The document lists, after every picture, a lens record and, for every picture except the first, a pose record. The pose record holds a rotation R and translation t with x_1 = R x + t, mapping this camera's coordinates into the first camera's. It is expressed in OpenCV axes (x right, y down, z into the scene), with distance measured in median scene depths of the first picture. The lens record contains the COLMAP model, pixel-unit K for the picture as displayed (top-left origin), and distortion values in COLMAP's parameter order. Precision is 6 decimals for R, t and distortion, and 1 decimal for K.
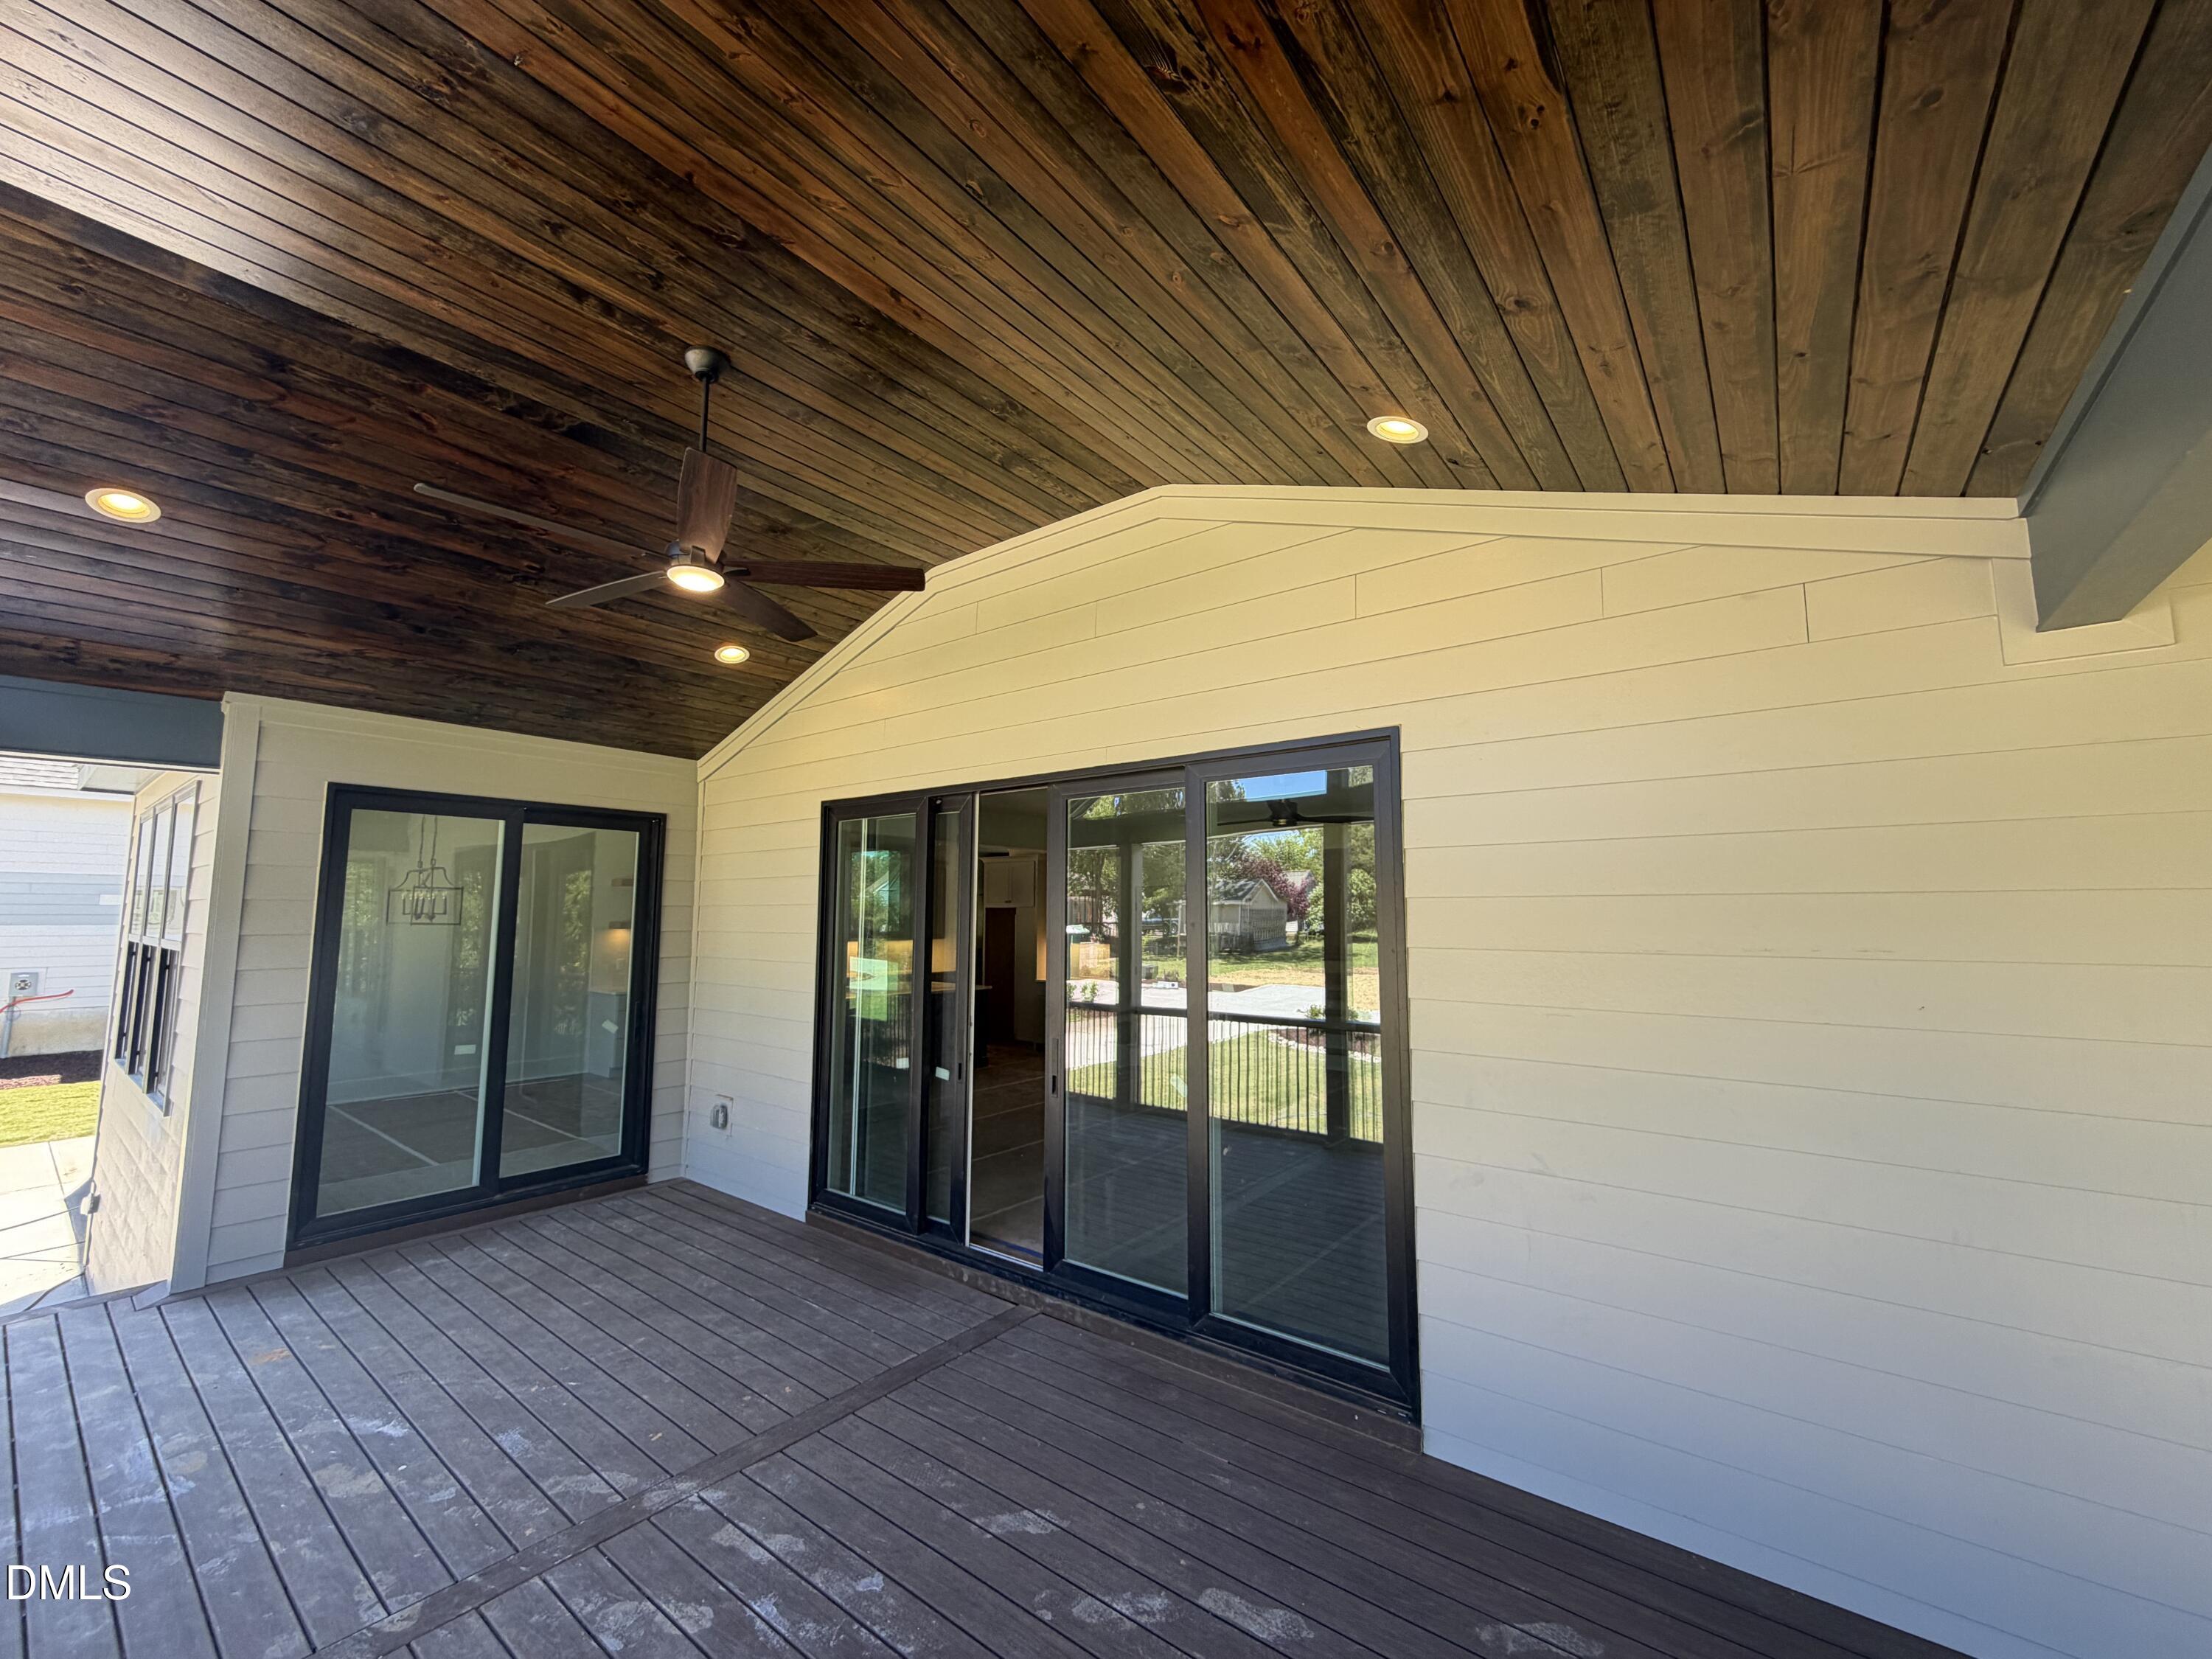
lens RADIAL K [[883.7, 0, 1106.0], [0, 883.7, 829.5], [0, 0, 1]] dist [-0.001225, -0.000120]
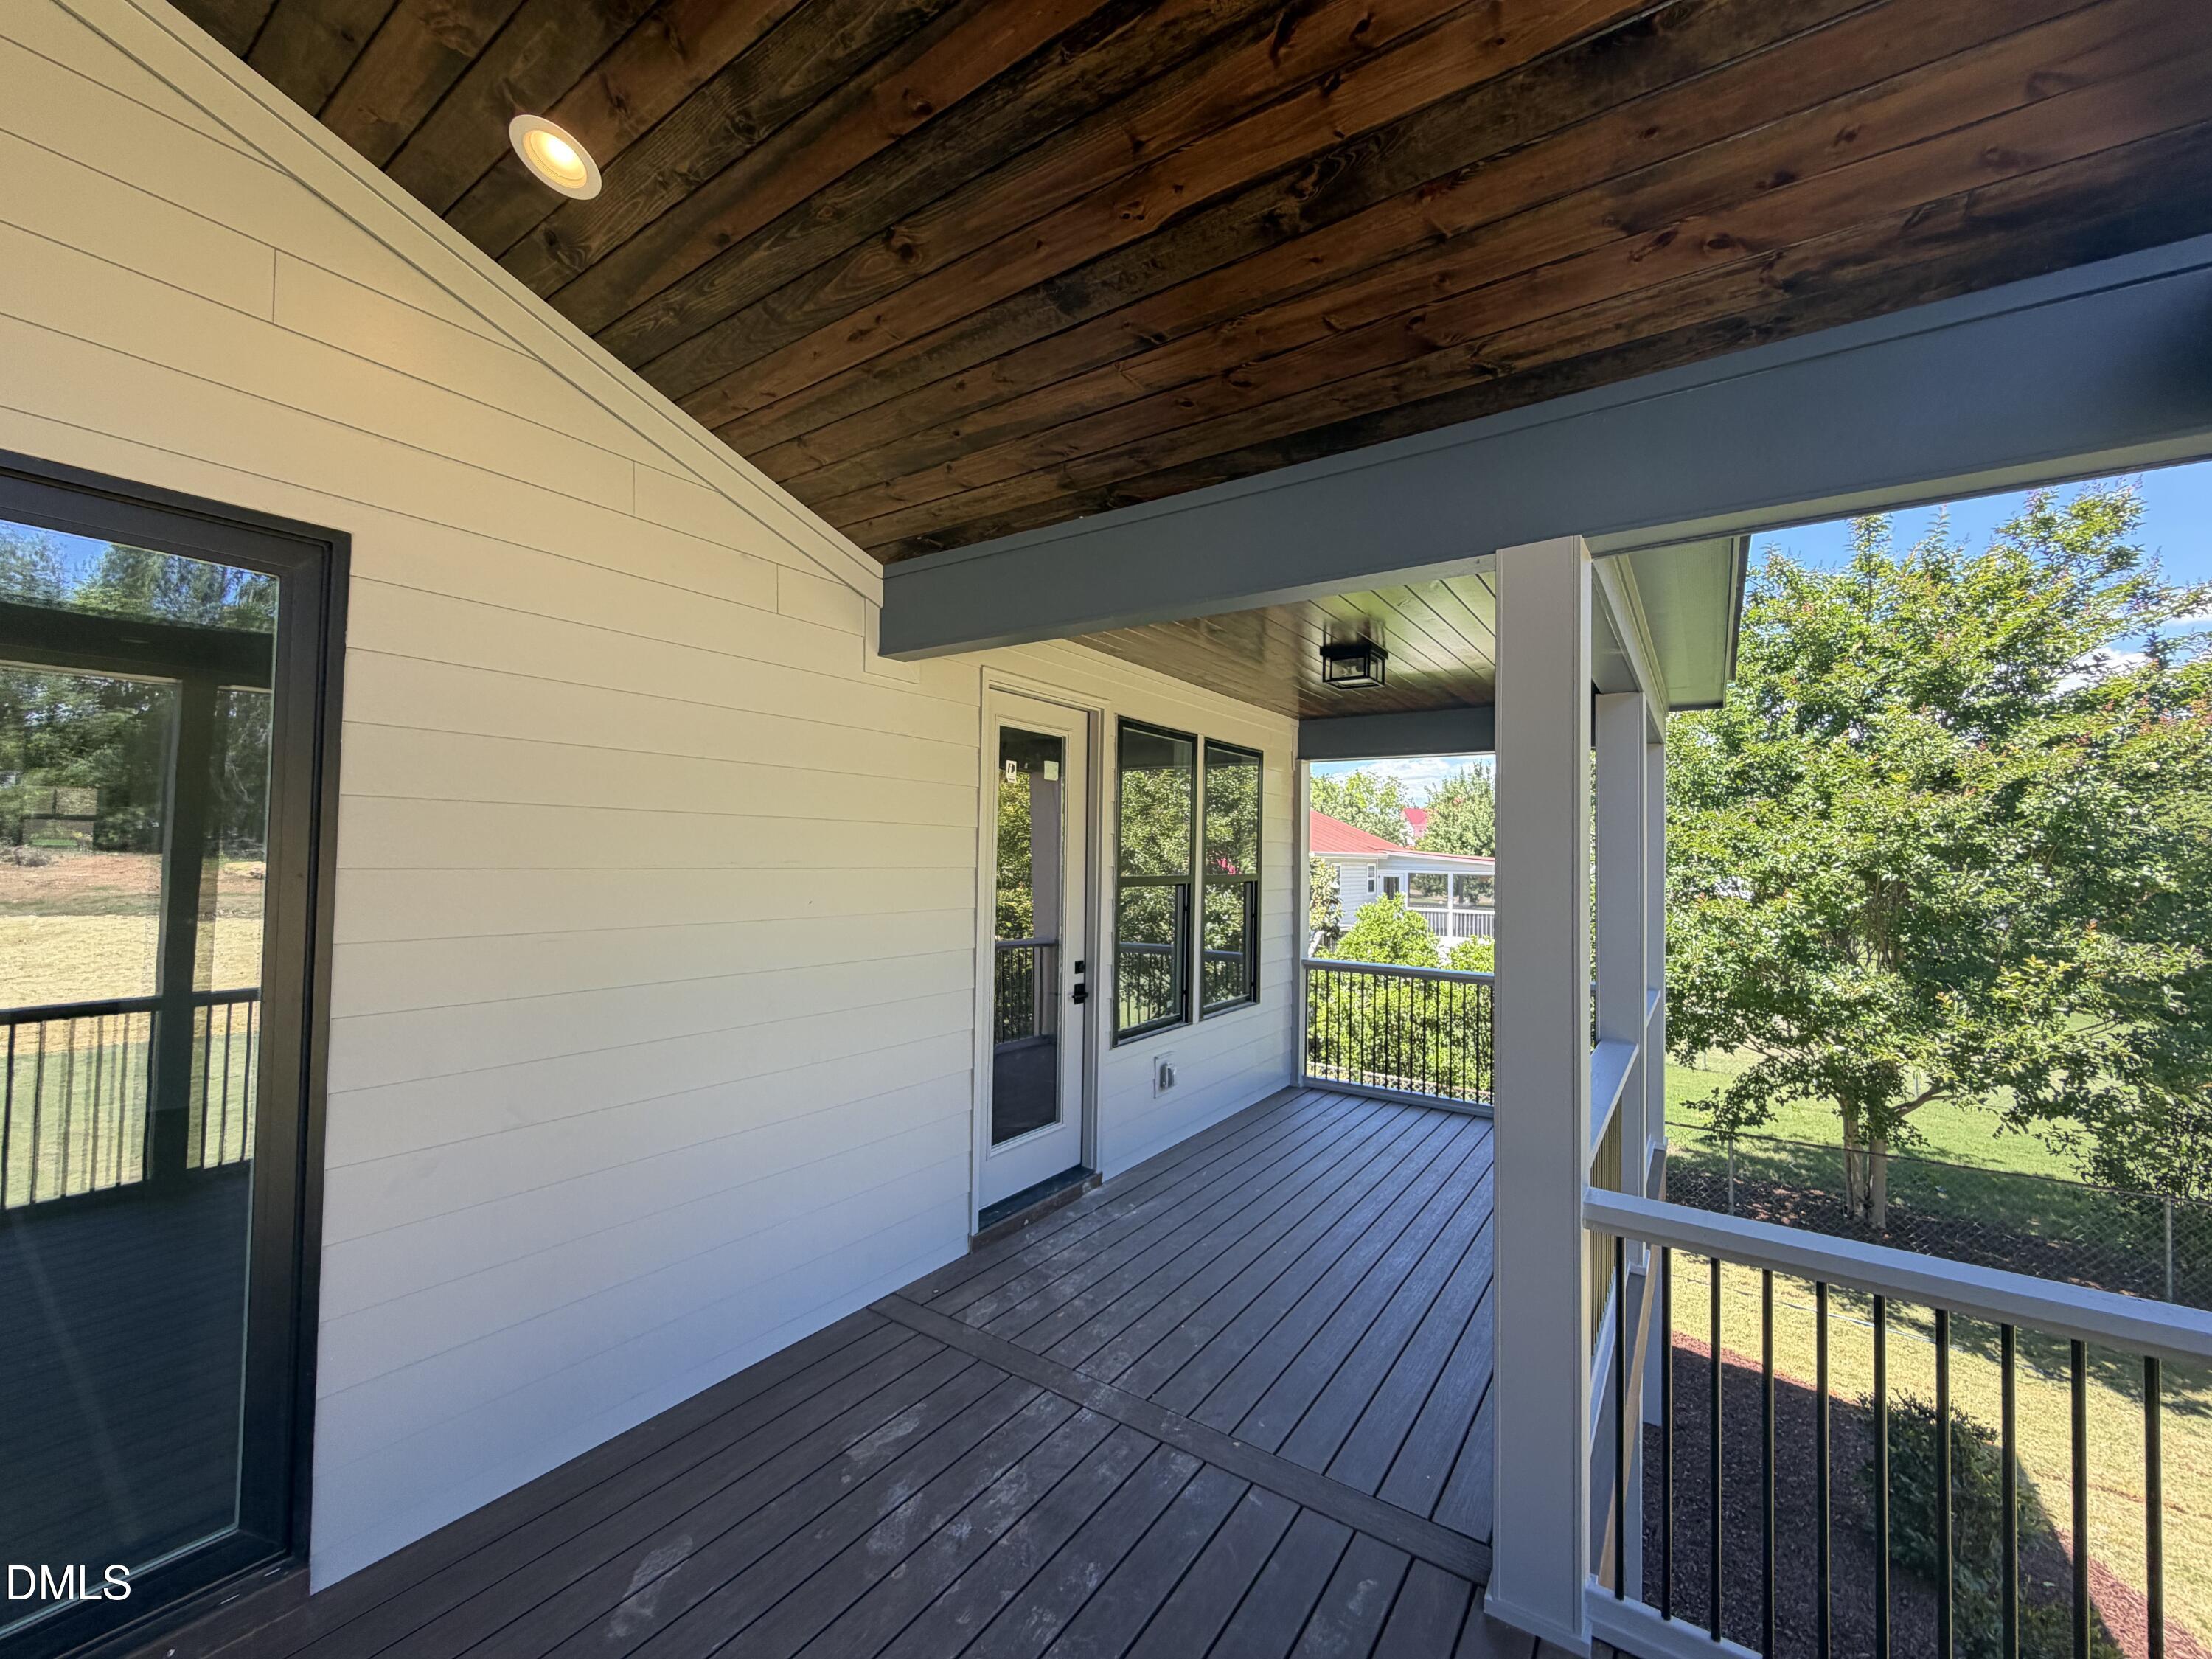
lens RADIAL K [[883.7, 0, 1106.0], [0, 883.7, 829.5], [0, 0, 1]] dist [-0.001225, -0.000120]
pose [[-0.057919, 0.030058, 0.997869, -0.507706], [-0.115342, 0.992652, -0.036596, 0.089832], [-0.991636, -0.117215, -0.054026, 0.657700]]
